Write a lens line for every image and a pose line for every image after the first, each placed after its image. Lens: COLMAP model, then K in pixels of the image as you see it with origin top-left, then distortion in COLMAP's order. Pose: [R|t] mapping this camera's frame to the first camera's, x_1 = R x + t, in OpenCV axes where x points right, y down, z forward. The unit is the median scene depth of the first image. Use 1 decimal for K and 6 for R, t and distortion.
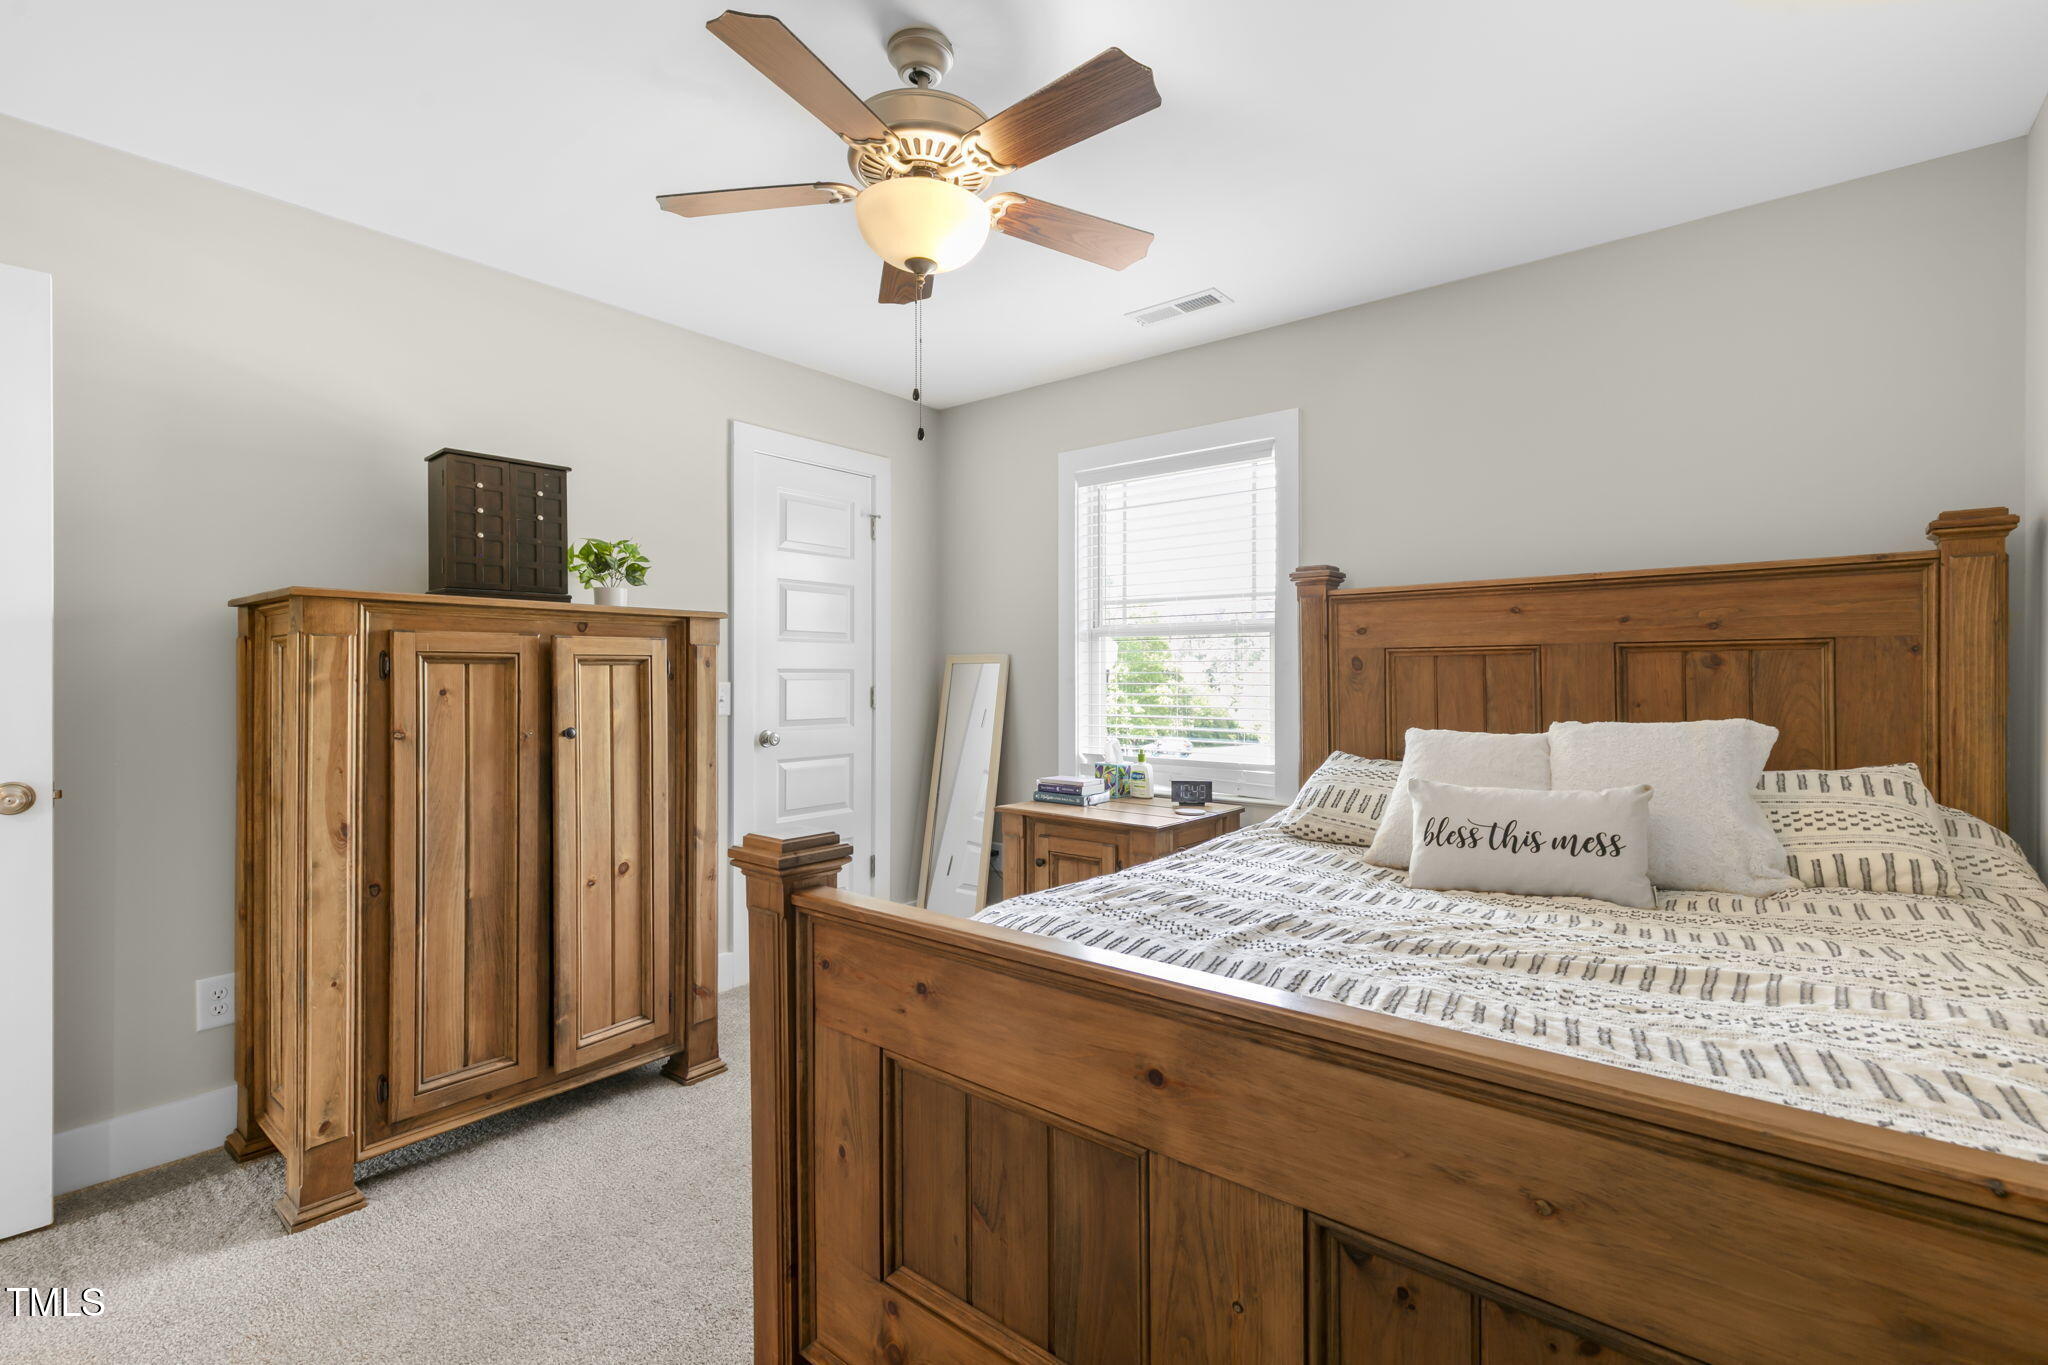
lens RADIAL K [[946.7, 0, 1037.2], [0, 946.7, 675.8], [0, 0, 1]] dist [0.019316, 0.000162]
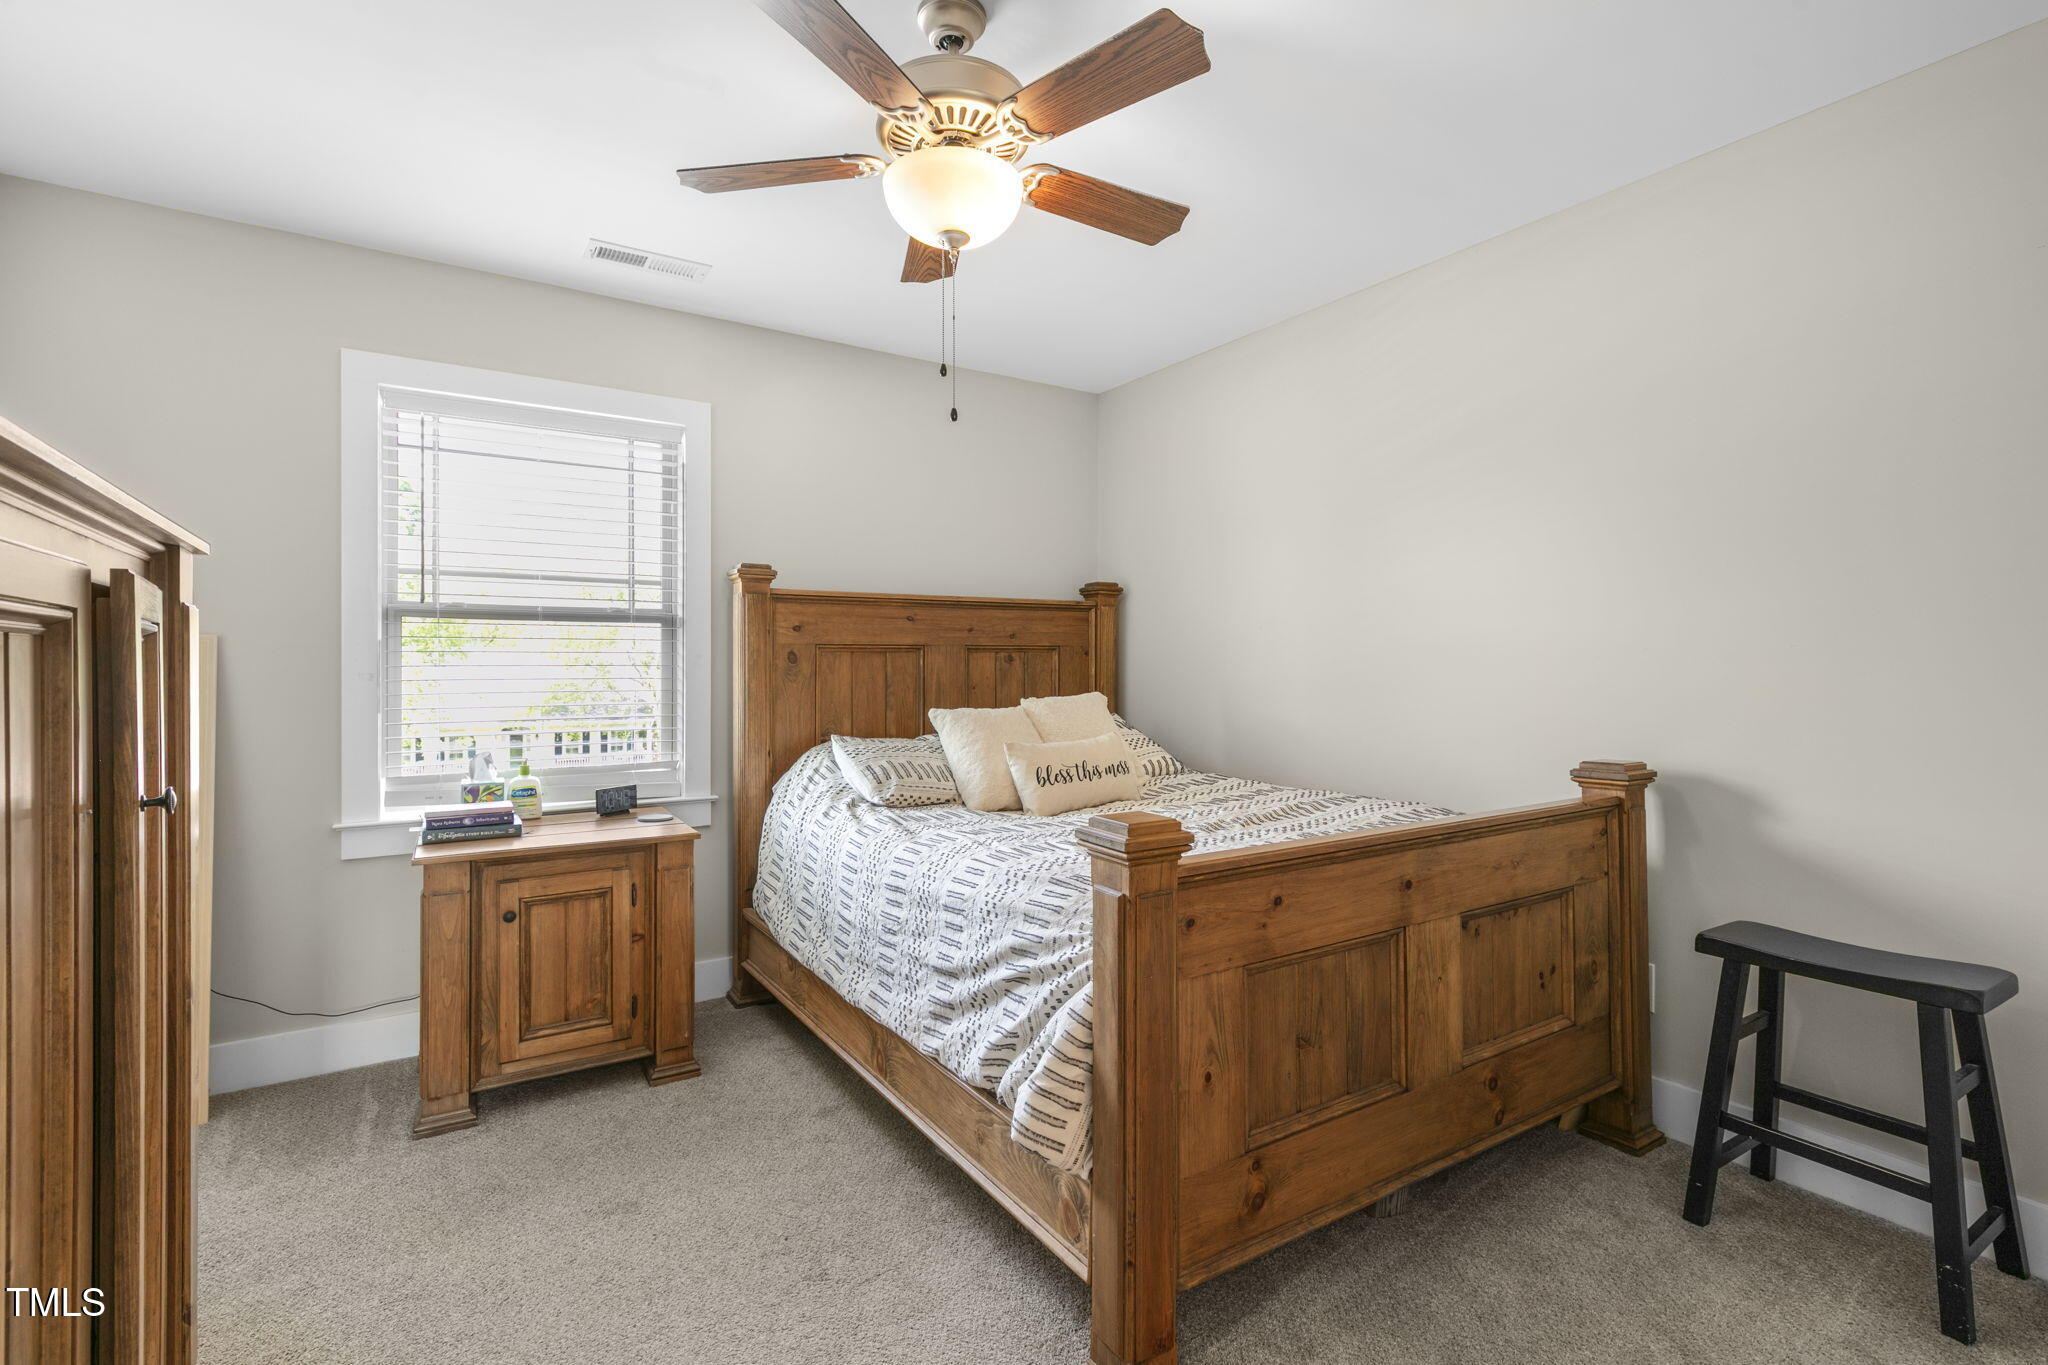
lens RADIAL K [[946.7, 0, 1039.9], [0, 946.7, 668.2], [0, 0, 1]] dist [0.019316, 0.000162]
pose [[0.290135, -0.000582, 0.956985, -0.752336], [0.004035, 0.999992, -0.000615, 0.001719], [-0.956977, 0.004040, 0.290135, 0.470910]]
